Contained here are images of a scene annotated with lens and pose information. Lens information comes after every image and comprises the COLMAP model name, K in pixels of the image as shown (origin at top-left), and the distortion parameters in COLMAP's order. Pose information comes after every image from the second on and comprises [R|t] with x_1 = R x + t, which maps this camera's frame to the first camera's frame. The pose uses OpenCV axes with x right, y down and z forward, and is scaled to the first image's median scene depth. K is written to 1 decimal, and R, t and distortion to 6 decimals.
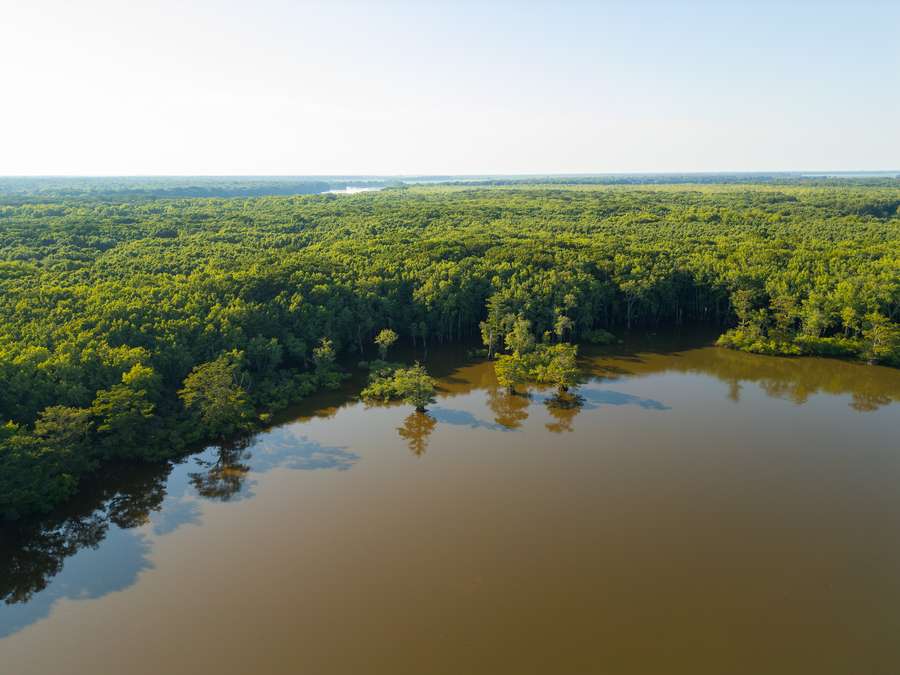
lens RADIAL K [[630.8, 0, 450.0], [0, 630.8, 339.0], [0, 0, 1]] dist [0.078181, -0.079471]
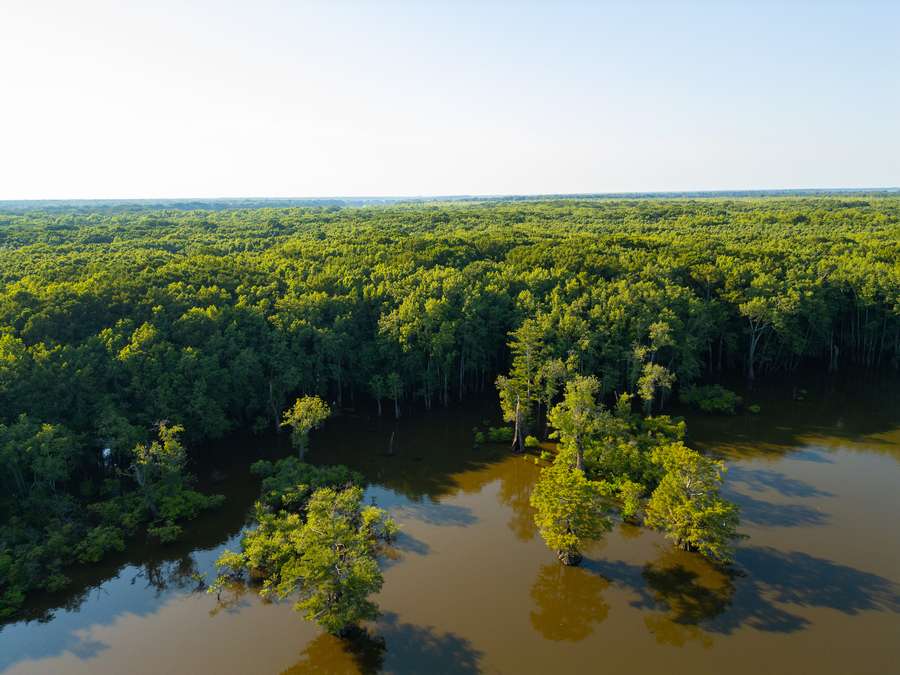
lens RADIAL K [[630.2, 0, 453.1], [0, 630.2, 335.8], [0, 0, 1]] dist [0.100306, -0.133249]
pose [[0.999623, -0.001410, -0.027408, 0.023859], [0.000417, 0.999344, -0.036215, -0.039266], [0.027441, 0.036190, 0.998968, 0.442872]]
